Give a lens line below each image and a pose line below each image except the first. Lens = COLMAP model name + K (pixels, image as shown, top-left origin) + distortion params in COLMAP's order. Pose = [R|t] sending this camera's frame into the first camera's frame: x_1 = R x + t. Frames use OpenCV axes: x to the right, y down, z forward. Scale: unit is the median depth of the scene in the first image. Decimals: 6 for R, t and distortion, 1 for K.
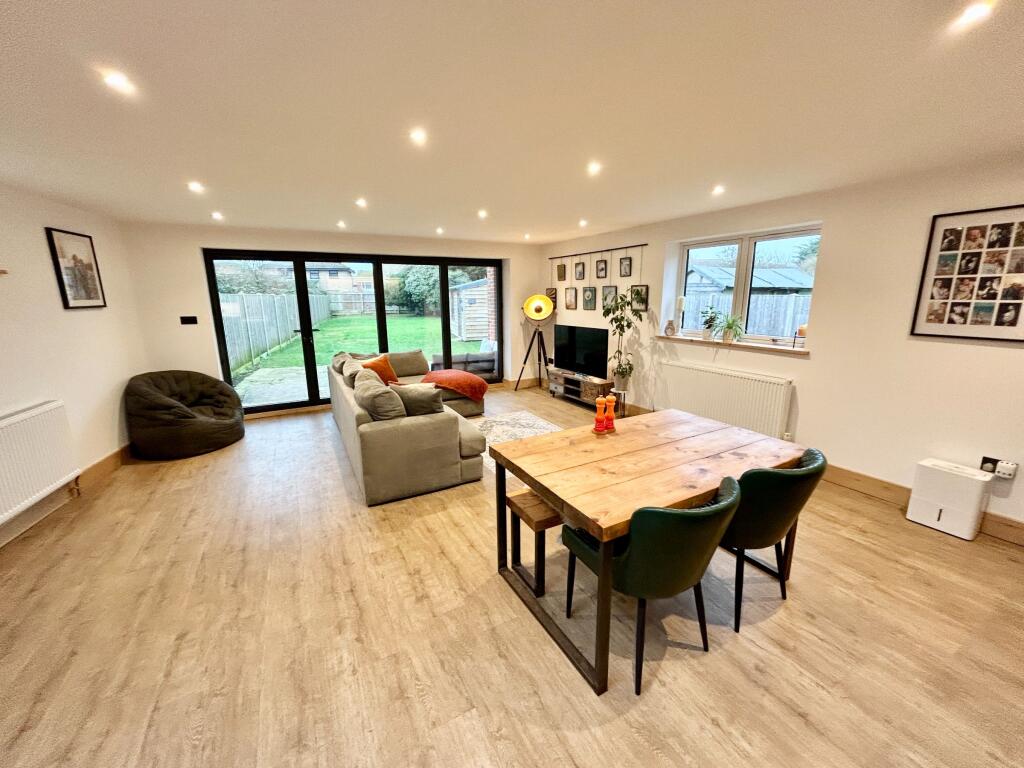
lens RADIAL K [[409.6, 0, 512.4], [0, 409.6, 383.7], [0, 0, 1]] dist [-0.004370, 0.001453]
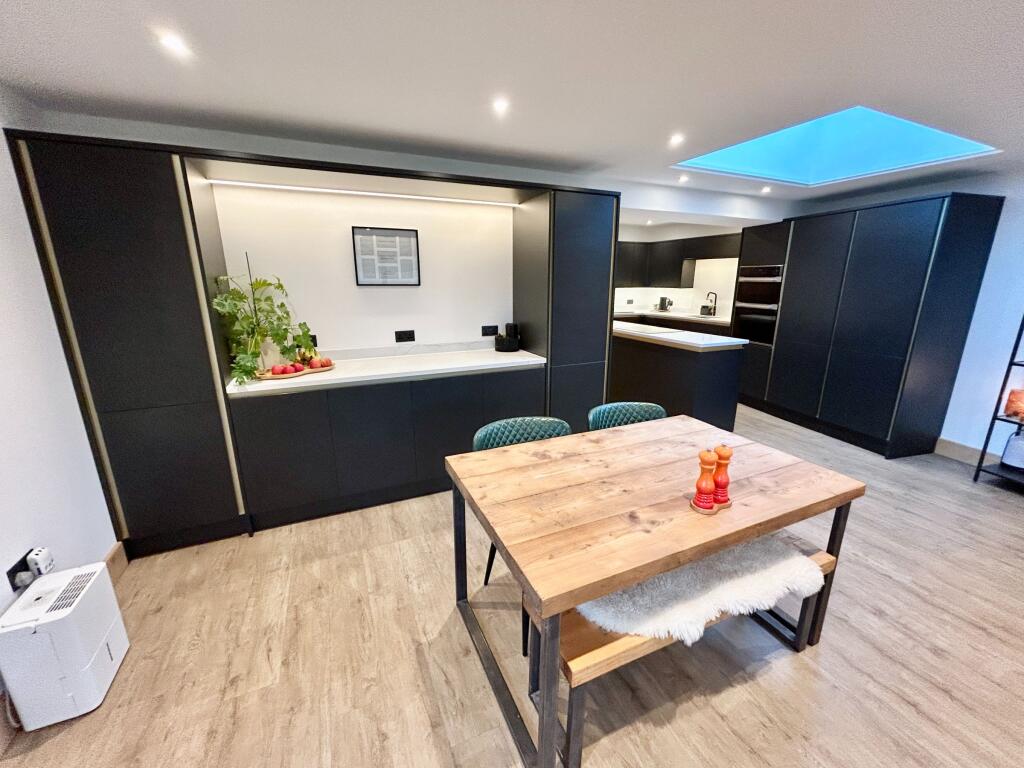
lens RADIAL K [[409.6, 0, 510.8], [0, 409.6, 384.1], [0, 0, 1]] dist [-0.004370, 0.001453]
pose [[-0.996353, -0.011862, 0.084504, 0.269094], [0.027418, 0.893277, 0.448670, -0.183020], [-0.080807, 0.449351, -0.889693, 0.852407]]
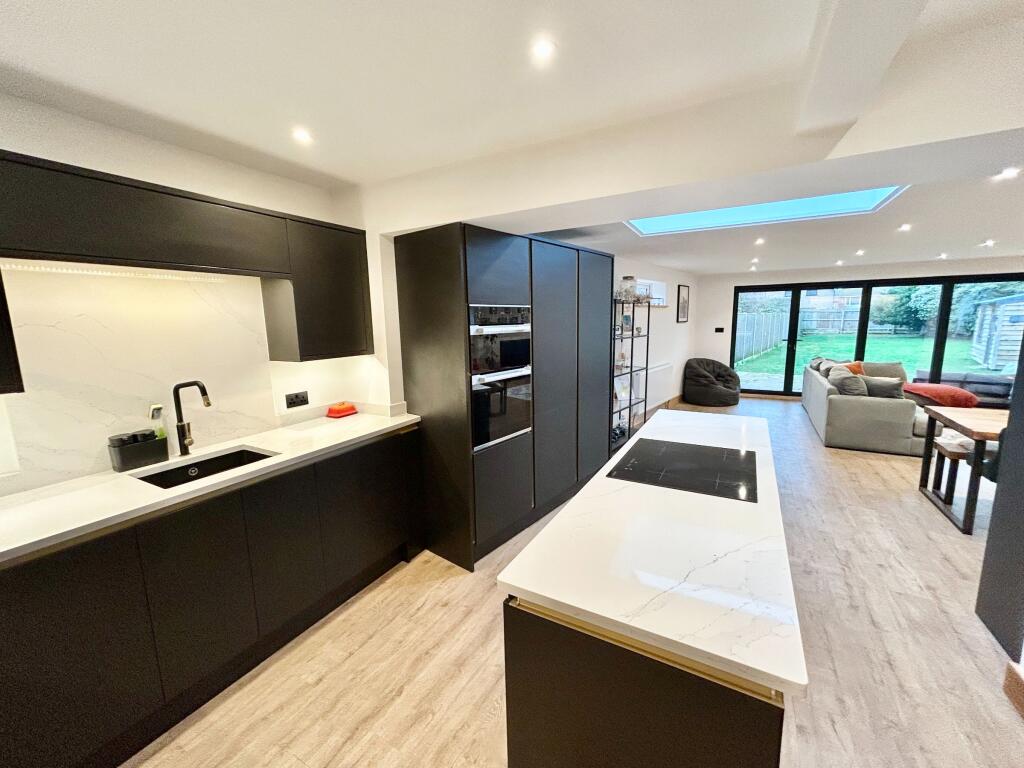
lens RADIAL K [[409.6, 0, 511.9], [0, 409.6, 381.8], [0, 0, 1]] dist [-0.004370, 0.001453]
pose [[0.523645, 0.127894, -0.842282, 0.235667], [-0.167367, 0.984845, 0.045489, 0.137211], [0.835335, 0.117150, 0.537114, -0.673709]]
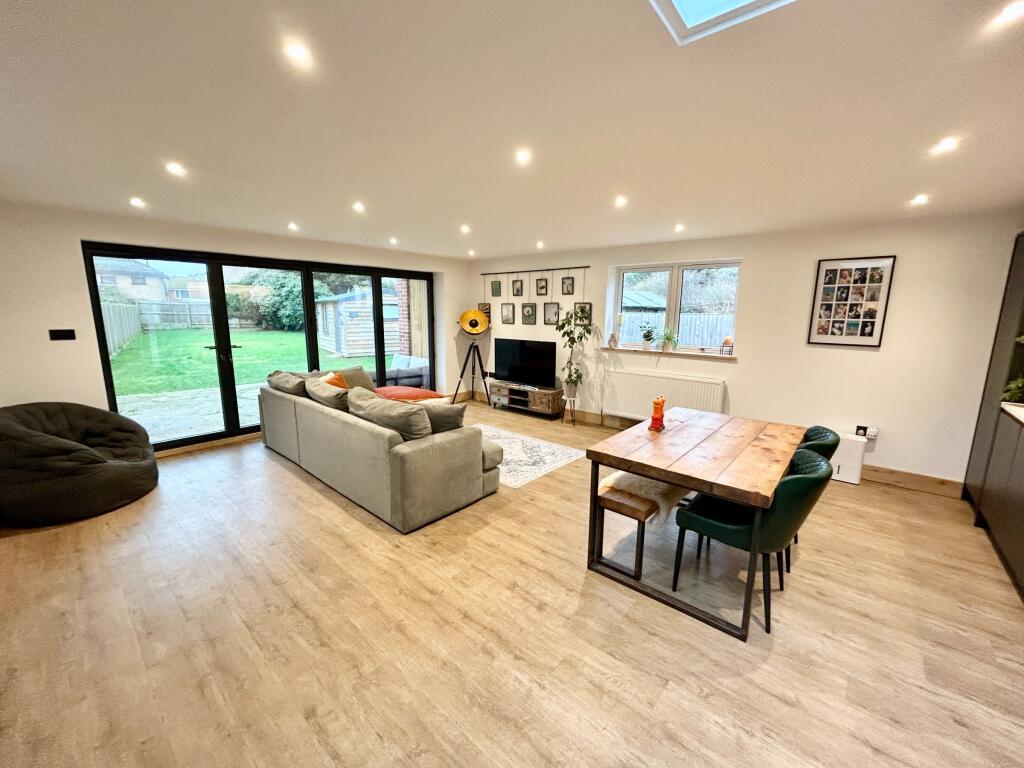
lens RADIAL K [[409.6, 0, 511.7], [0, 409.6, 384.3], [0, 0, 1]] dist [-0.004370, 0.001453]
pose [[0.939234, -0.043755, 0.340476, -0.316758], [0.055426, 0.998159, -0.024623, -0.001172], [-0.338772, 0.041998, 0.939931, 0.027248]]
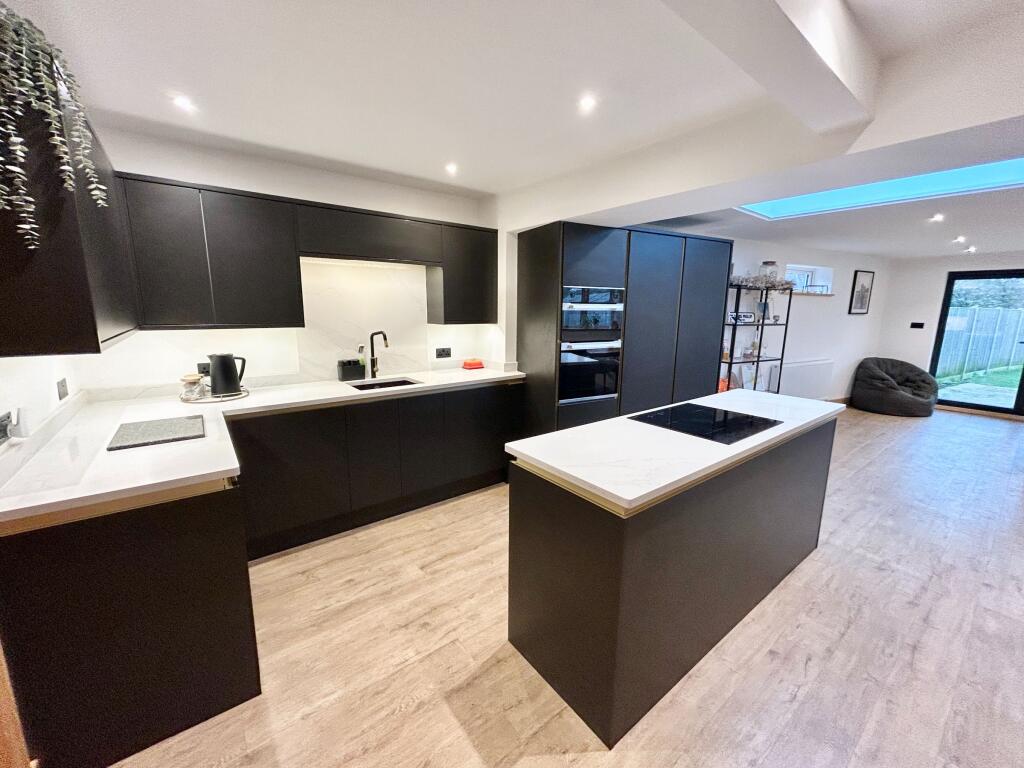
lens RADIAL K [[409.6, 0, 512.1], [0, 409.6, 381.2], [0, 0, 1]] dist [-0.004370, 0.001453]
pose [[0.151132, 0.186868, -0.970690, 0.431538], [-0.222725, 0.963157, 0.150741, 0.140140], [0.963095, 0.193415, 0.187184, -0.618245]]
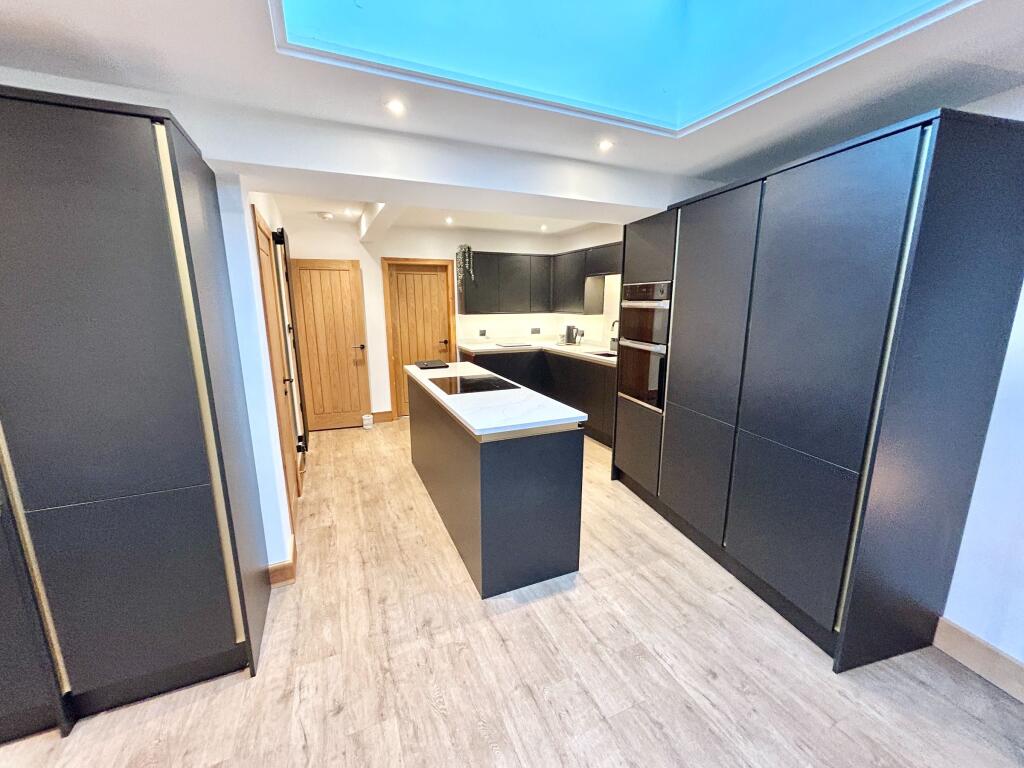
lens RADIAL K [[409.6, 0, 516.0], [0, 409.6, 383.8], [0, 0, 1]] dist [-0.004370, 0.001453]
pose [[-0.997072, -0.004838, 0.076311, -0.152423], [0.026489, 0.914344, 0.404070, -0.081586], [-0.071730, 0.404909, -0.911539, 0.378614]]
